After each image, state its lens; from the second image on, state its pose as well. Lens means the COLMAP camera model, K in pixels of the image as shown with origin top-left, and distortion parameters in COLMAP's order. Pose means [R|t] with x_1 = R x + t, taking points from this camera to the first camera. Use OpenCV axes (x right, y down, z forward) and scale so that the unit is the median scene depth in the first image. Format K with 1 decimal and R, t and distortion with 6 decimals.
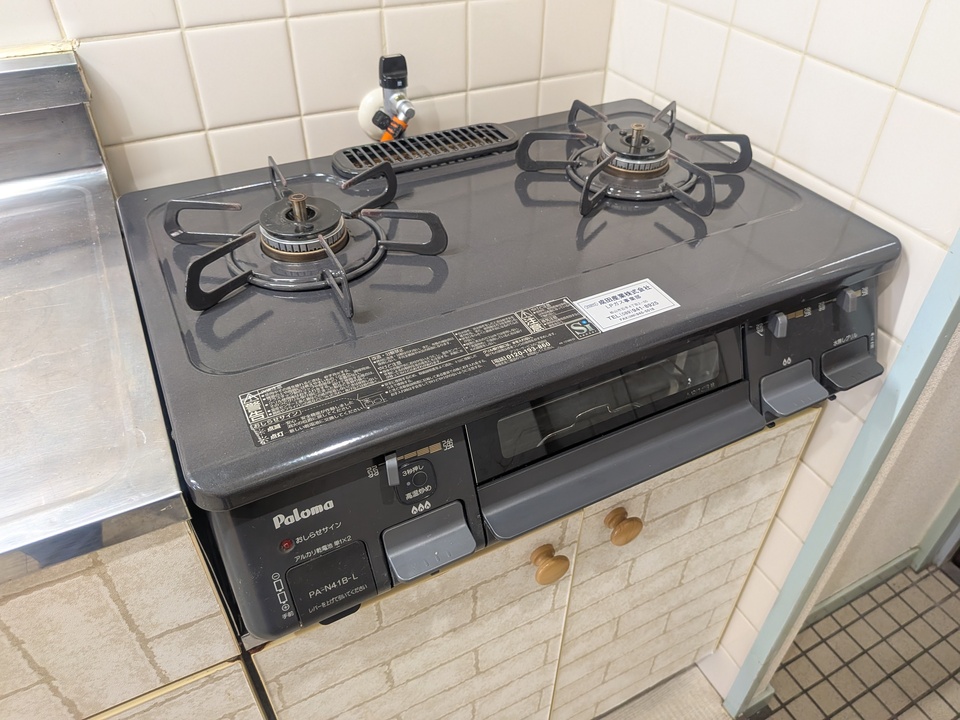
lens RADIAL K [[704.4, 0, 484.4], [0, 704.4, 357.9], [0, 0, 1]] dist [0.002273, -0.011121]
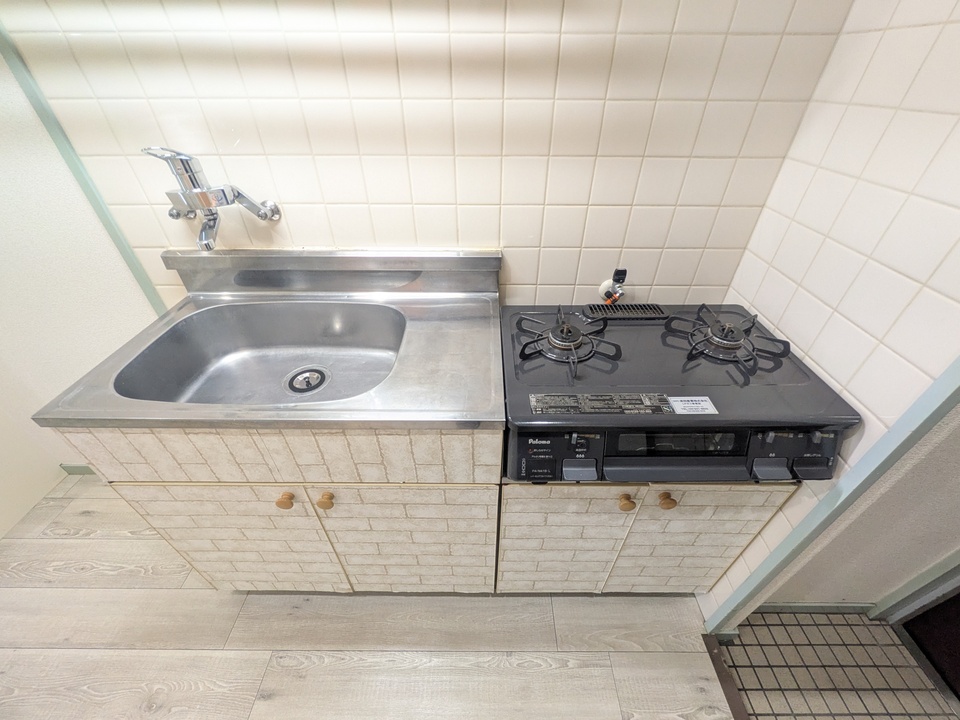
lens RADIAL K [[380.9, 0, 481.6], [0, 380.9, 357.1], [0, 0, 1]] dist [-0.002736, -0.000777]
pose [[0.886555, 0.267586, -0.377382, 0.014528], [-0.286132, 0.958163, 0.007205, -0.031827], [0.363522, 0.101594, 0.926030, -0.346571]]
